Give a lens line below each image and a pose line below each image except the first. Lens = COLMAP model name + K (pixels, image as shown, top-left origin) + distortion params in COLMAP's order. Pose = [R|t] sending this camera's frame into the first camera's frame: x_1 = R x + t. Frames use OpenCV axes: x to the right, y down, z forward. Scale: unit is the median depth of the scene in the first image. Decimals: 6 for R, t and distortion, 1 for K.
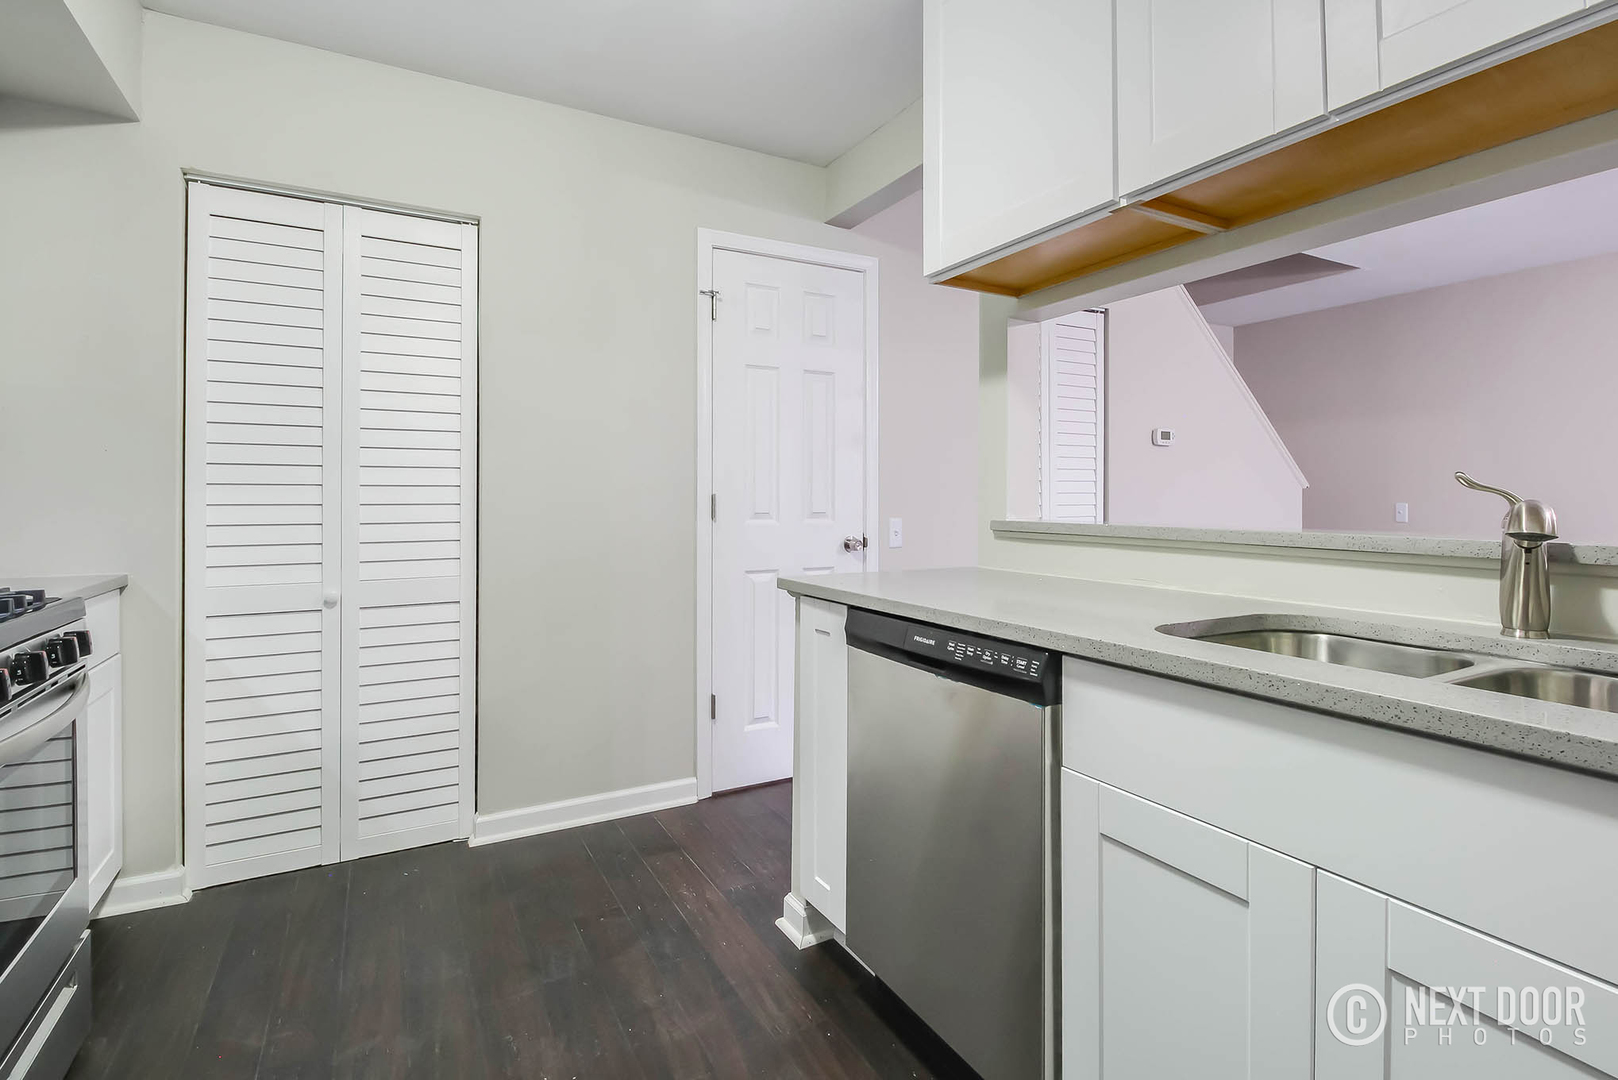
lens RADIAL K [[752.1, 0, 808.5], [0, 752.1, 516.2], [0, 0, 1]] dist [-0.000352, -0.009521]
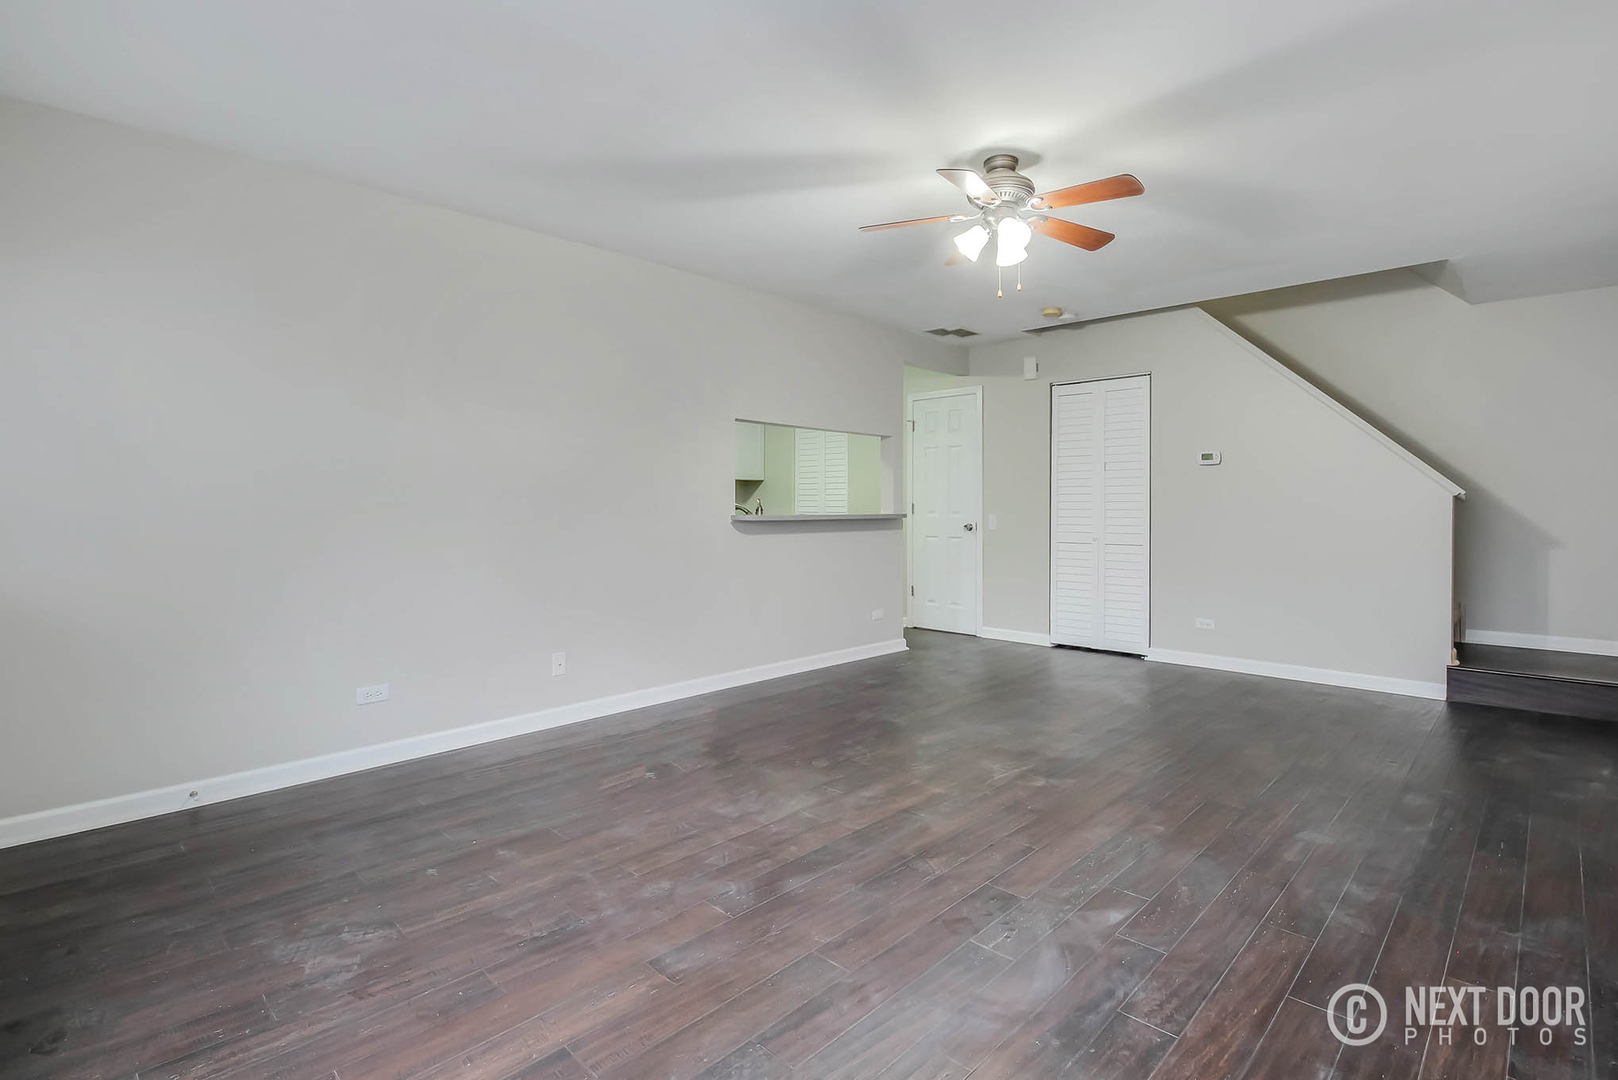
lens RADIAL K [[747.1, 0, 809.4], [0, 747.1, 528.1], [0, 0, 1]] dist [0.003365, -0.007479]
pose [[0.264796, 0.034496, -0.963687, 1.850960], [-0.024662, 0.999275, 0.028994, -0.008471], [0.963989, 0.016089, 0.265455, 0.033763]]
